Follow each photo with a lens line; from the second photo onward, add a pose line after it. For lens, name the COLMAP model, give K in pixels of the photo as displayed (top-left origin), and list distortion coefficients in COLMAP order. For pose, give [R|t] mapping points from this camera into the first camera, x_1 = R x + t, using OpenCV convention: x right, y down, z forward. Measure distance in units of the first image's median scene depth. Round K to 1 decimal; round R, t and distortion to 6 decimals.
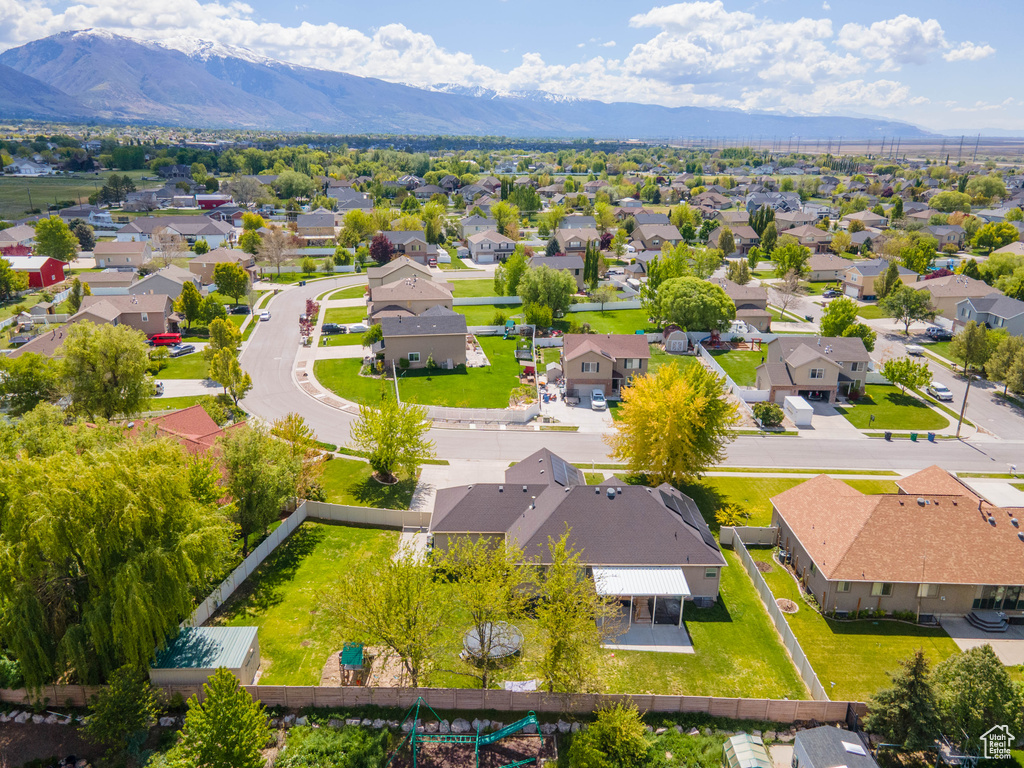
lens RADIAL K [[748.2, 0, 509.5], [0, 748.2, 388.7], [0, 0, 1]] dist [0.039725, 0.000001]
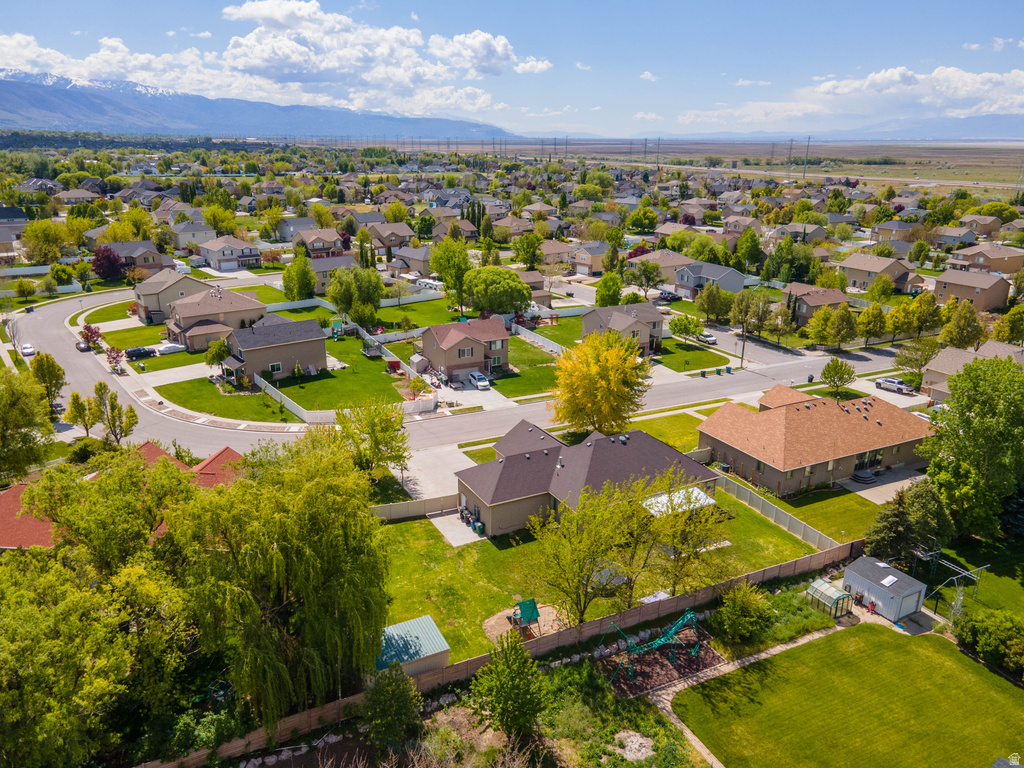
lens RADIAL K [[740.6, 0, 512.0], [0, 740.6, 384.0], [0, 0, 1]] dist [0.047736, 0.003521]
pose [[0.887274, -0.146909, 0.437222, -0.282887], [0.147549, 0.988513, 0.032717, -0.008143], [-0.437007, 0.035483, 0.898758, 0.003258]]
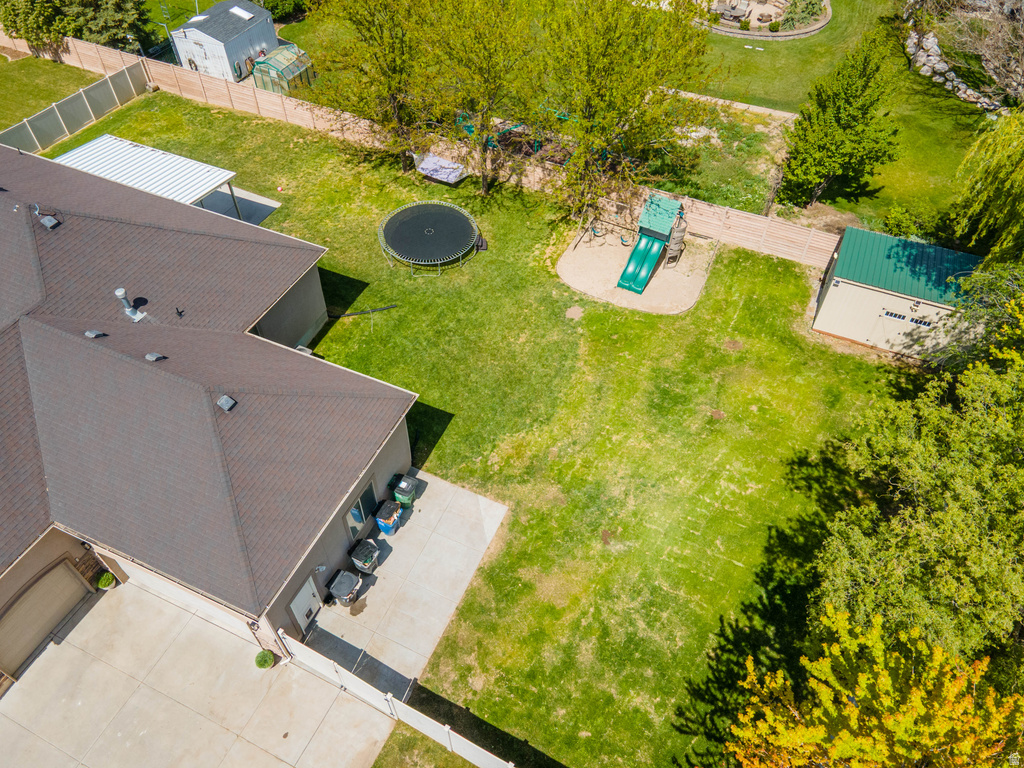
lens RADIAL K [[740.4, 0, 497.3], [0, 740.4, 383.7], [0, 0, 1]] dist [0.061964, -0.000406]
pose [[-0.900644, -0.331244, 0.281278, -0.131106], [0.138728, 0.394241, 0.908476, -0.073511], [-0.411818, 0.857235, -0.309118, 0.588548]]
